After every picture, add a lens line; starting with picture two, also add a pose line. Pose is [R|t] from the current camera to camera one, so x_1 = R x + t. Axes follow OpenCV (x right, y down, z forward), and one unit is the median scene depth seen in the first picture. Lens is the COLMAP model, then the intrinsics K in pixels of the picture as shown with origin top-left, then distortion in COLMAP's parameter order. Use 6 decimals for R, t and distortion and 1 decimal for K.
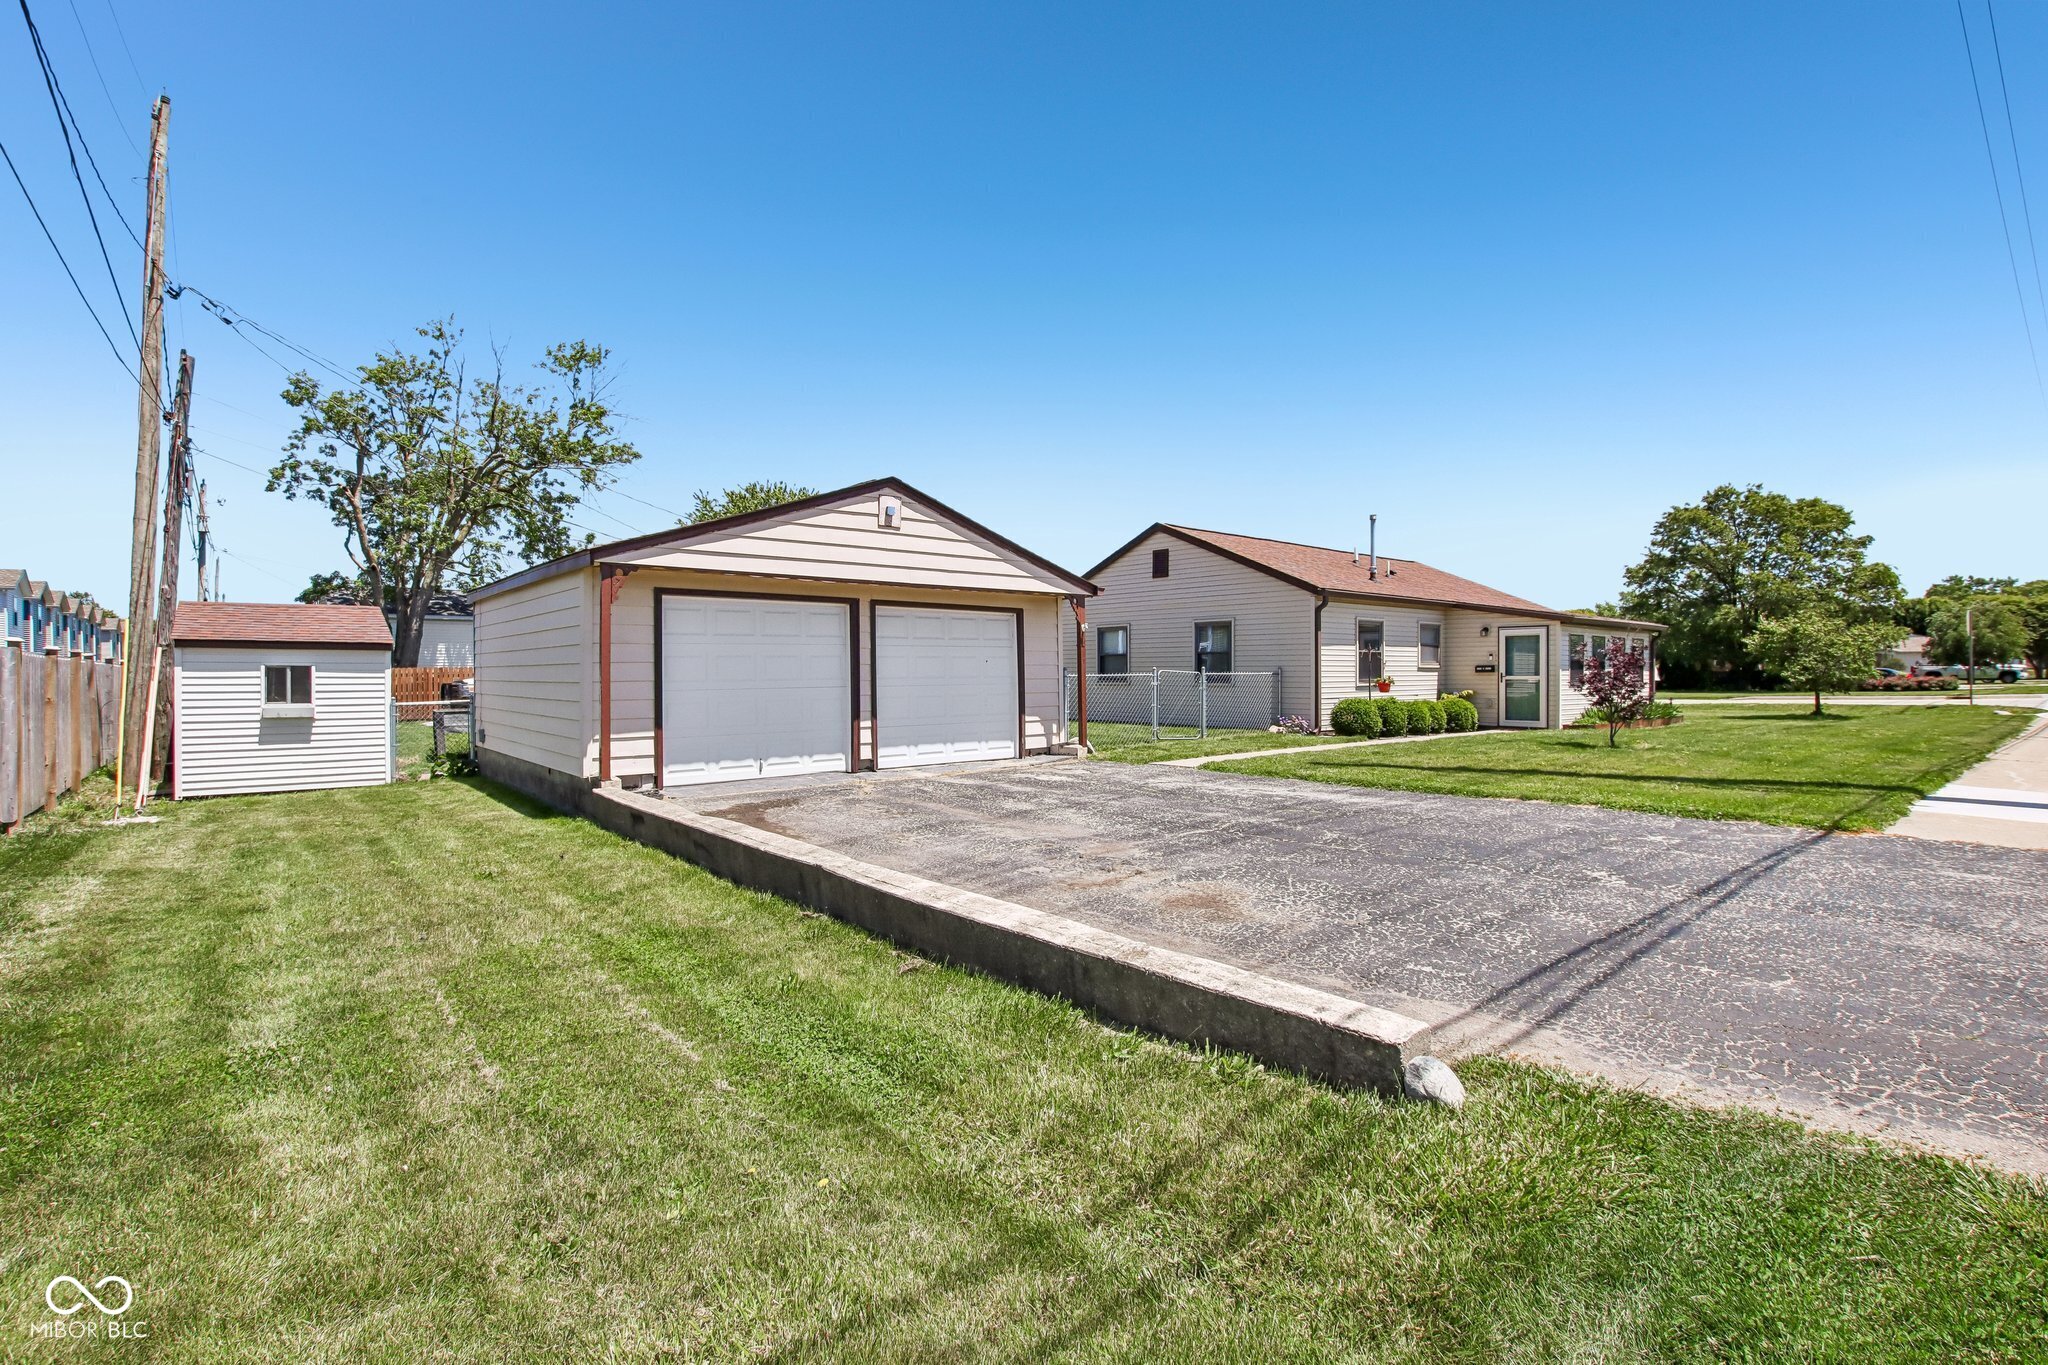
lens RADIAL K [[978.2, 0, 1024.0], [0, 978.2, 682.5], [0, 0, 1]] dist [-0.016615, 0.000999]
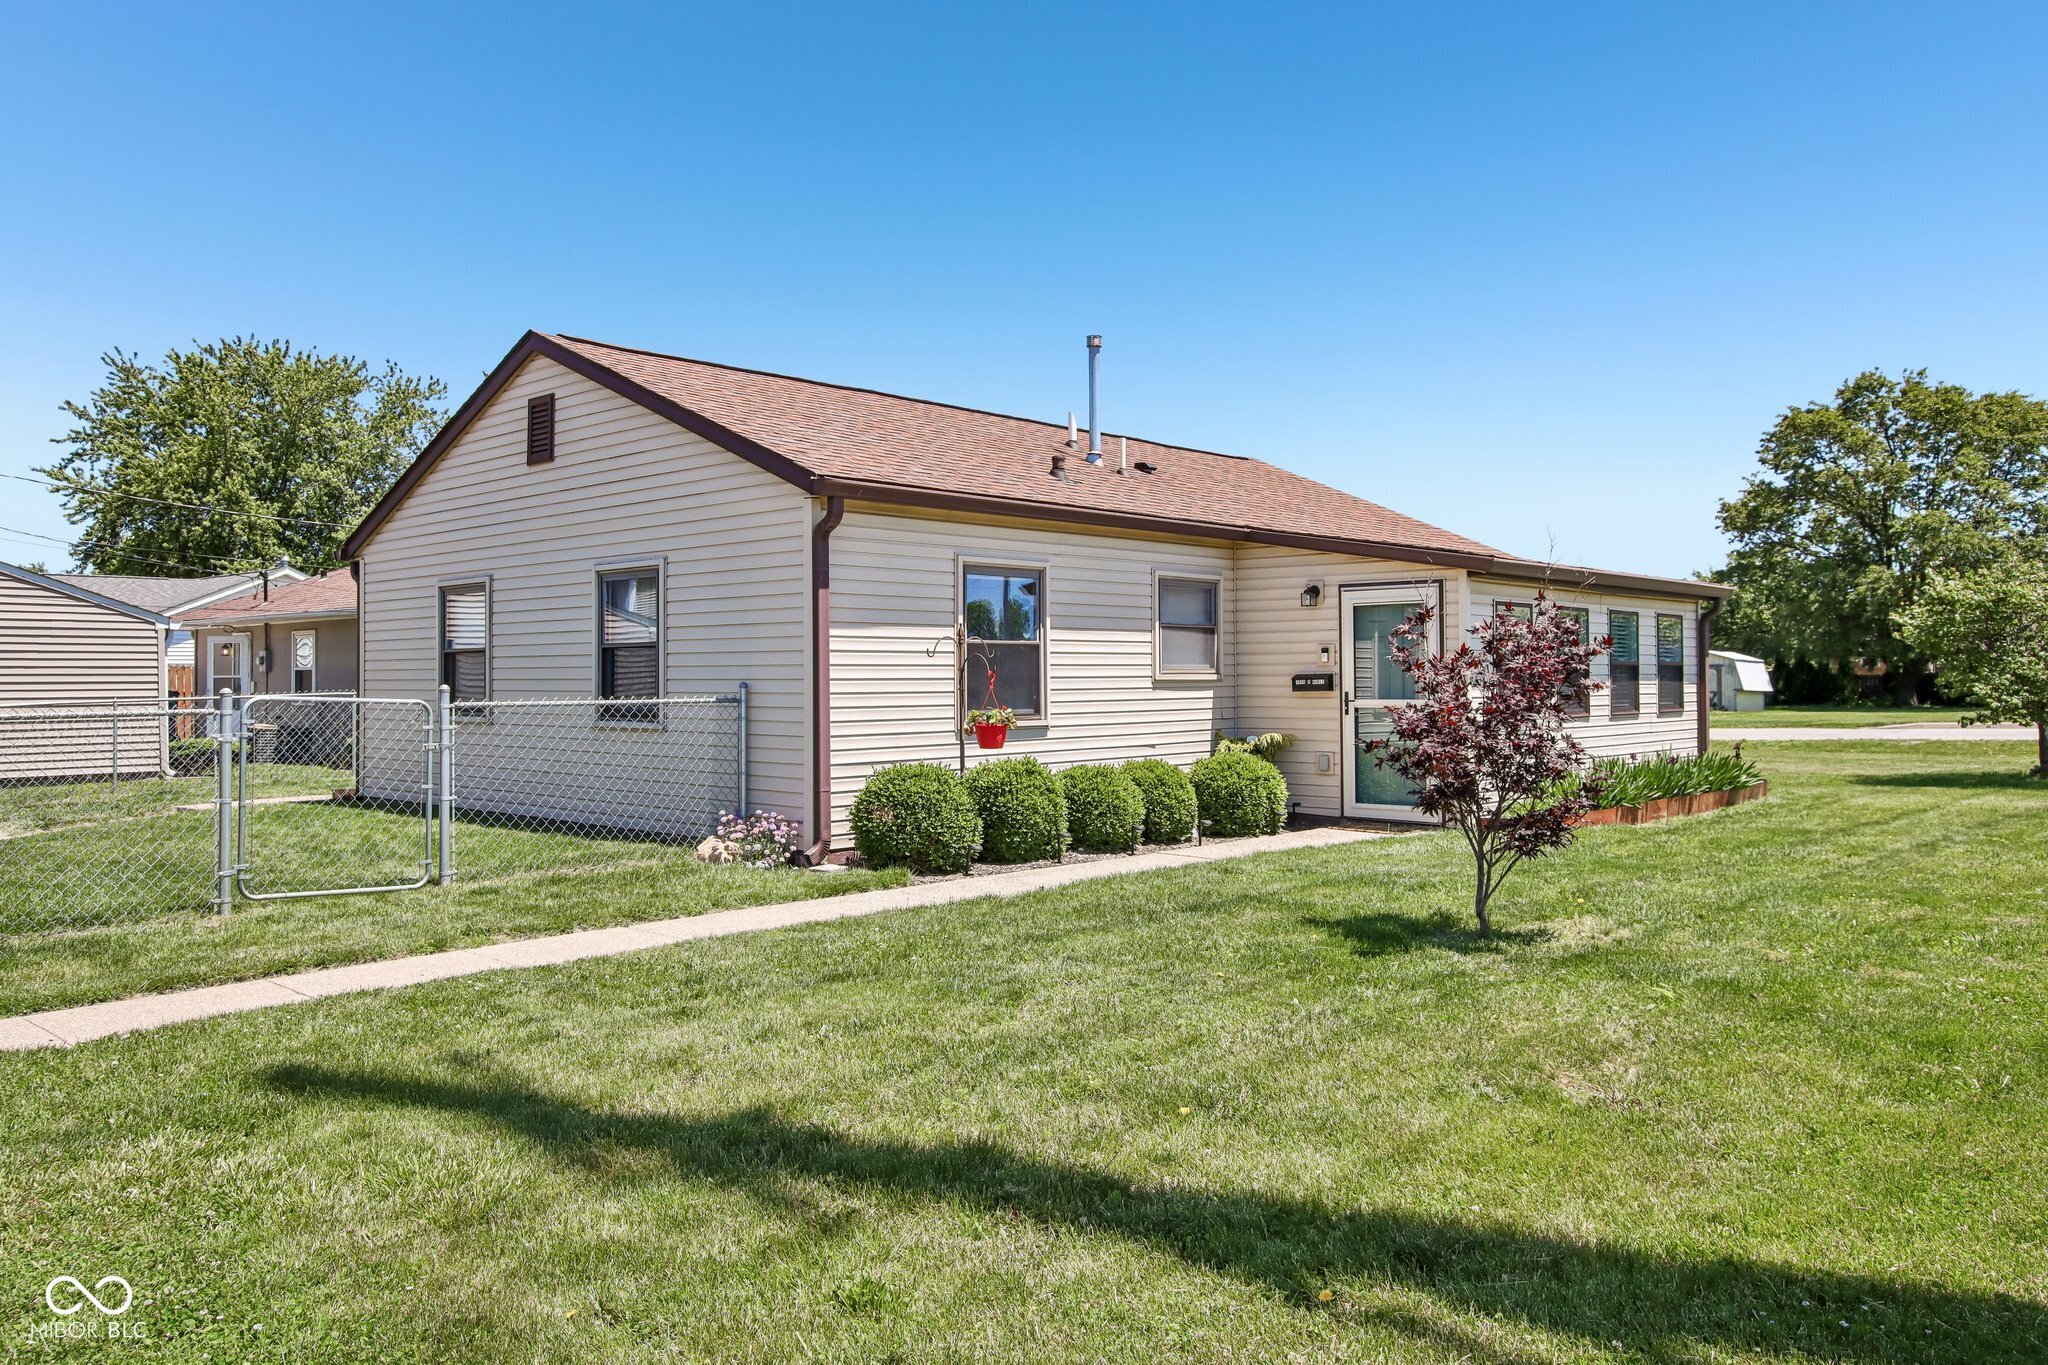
lens RADIAL K [[1488.1, 0, 984.2], [0, 1488.1, 634.0], [0, 0, 1]] dist [0.000944, 0.000414]
pose [[0.996582, 0.002021, 0.082585, 0.174263], [0.001038, 0.999316, -0.036976, -0.007243], [-0.082603, 0.036936, 0.995898, 0.228303]]
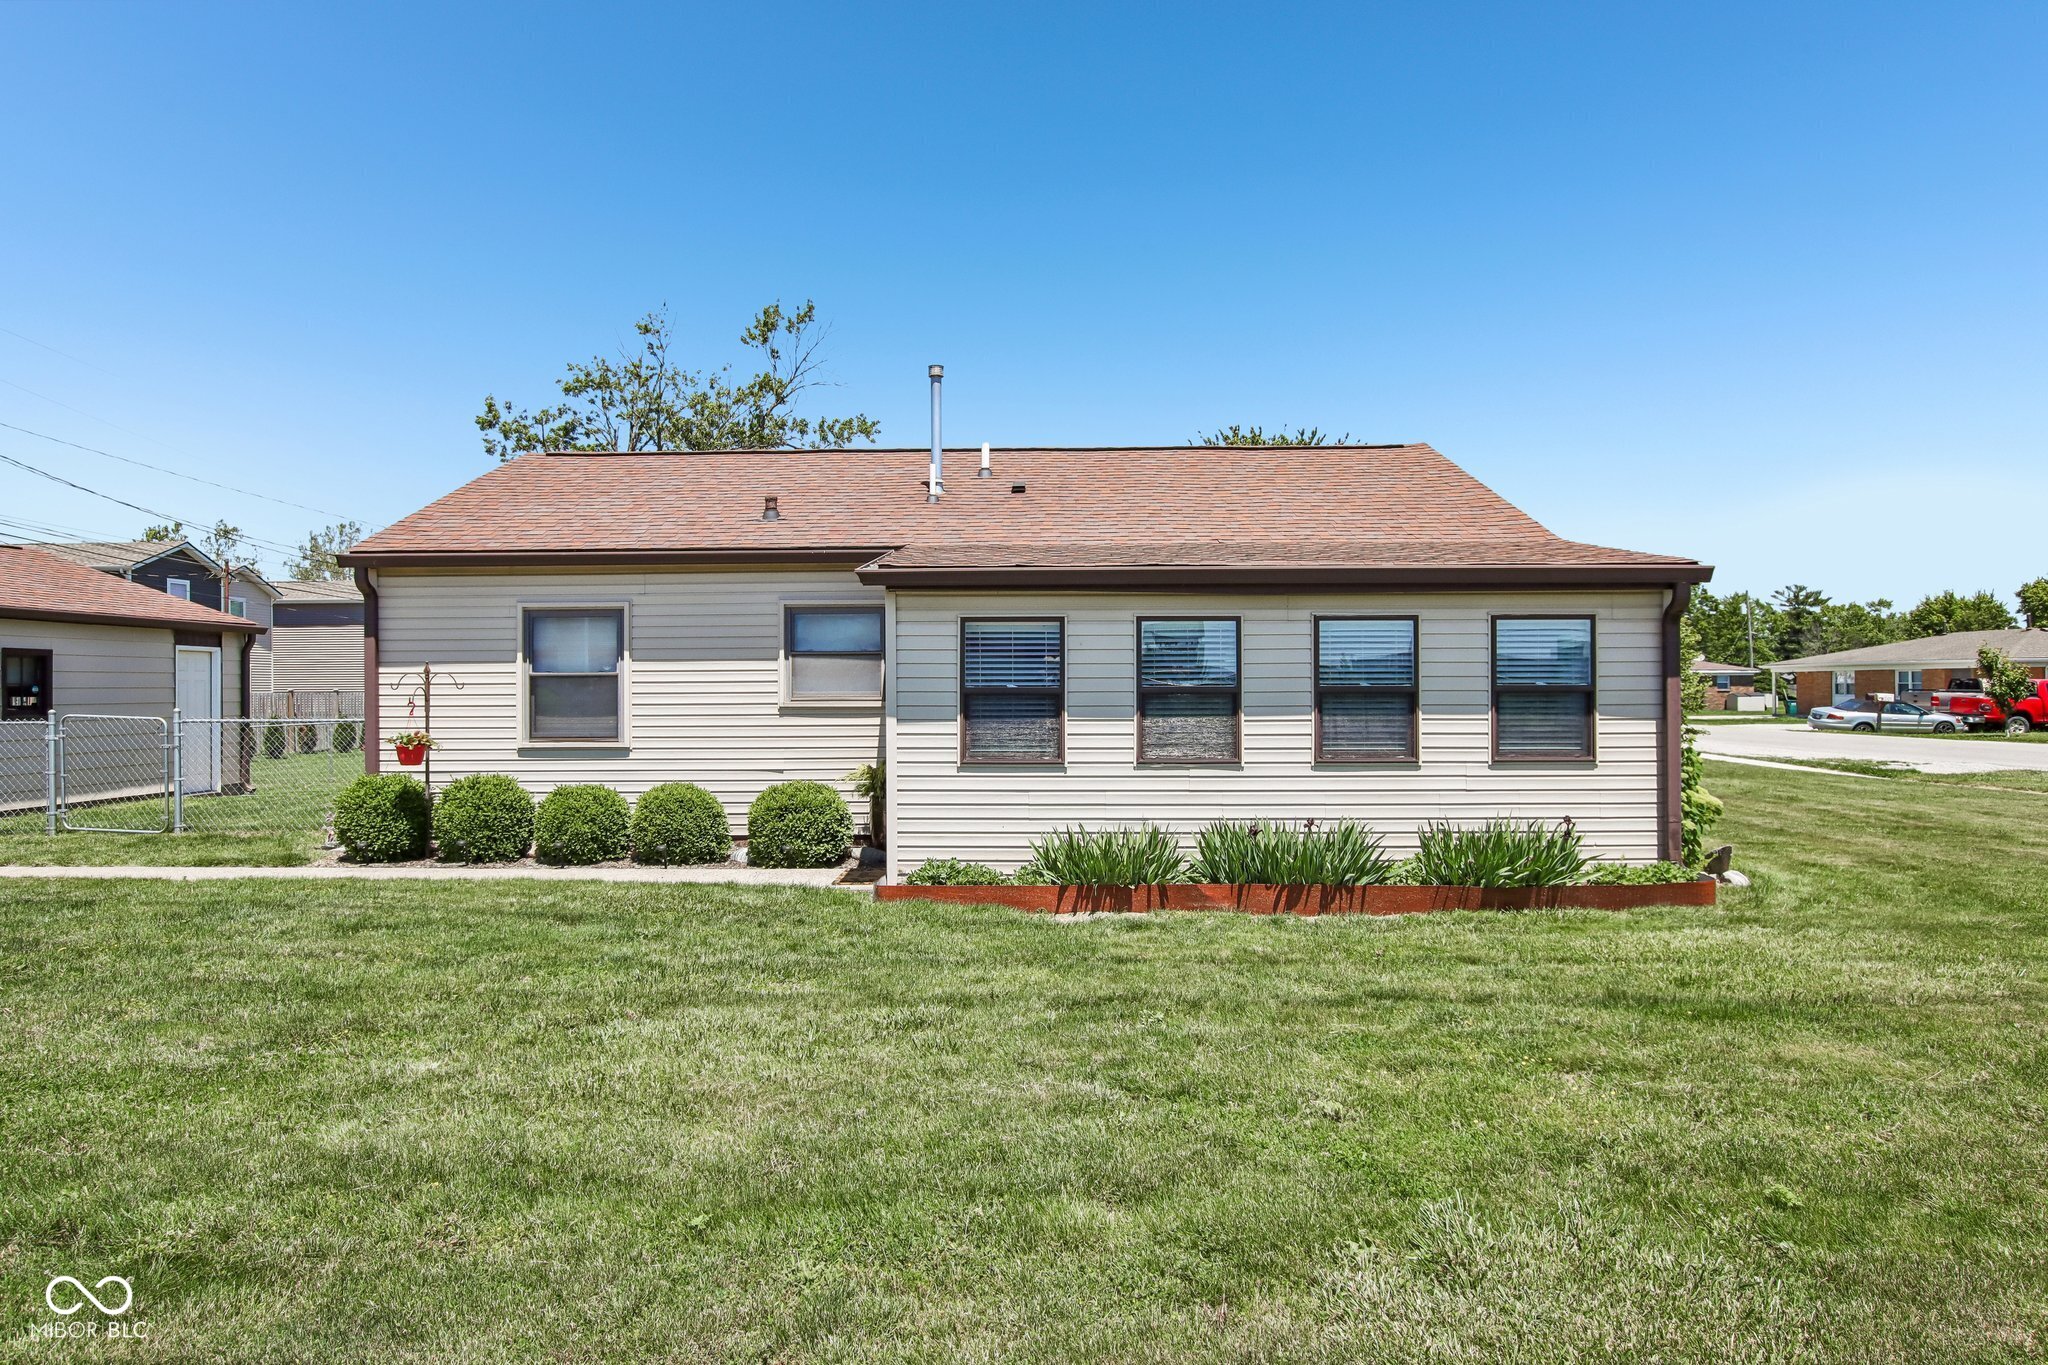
lens RADIAL K [[1262.5, 0, 1024.0], [0, 1262.5, 682.5], [0, 0, 1]] dist [-0.001215, -0.000050]
pose [[0.740897, -0.005846, -0.671593, 0.540552], [-0.003778, 0.999910, -0.012871, -0.012193], [0.671608, 0.012073, 0.740808, 0.412000]]
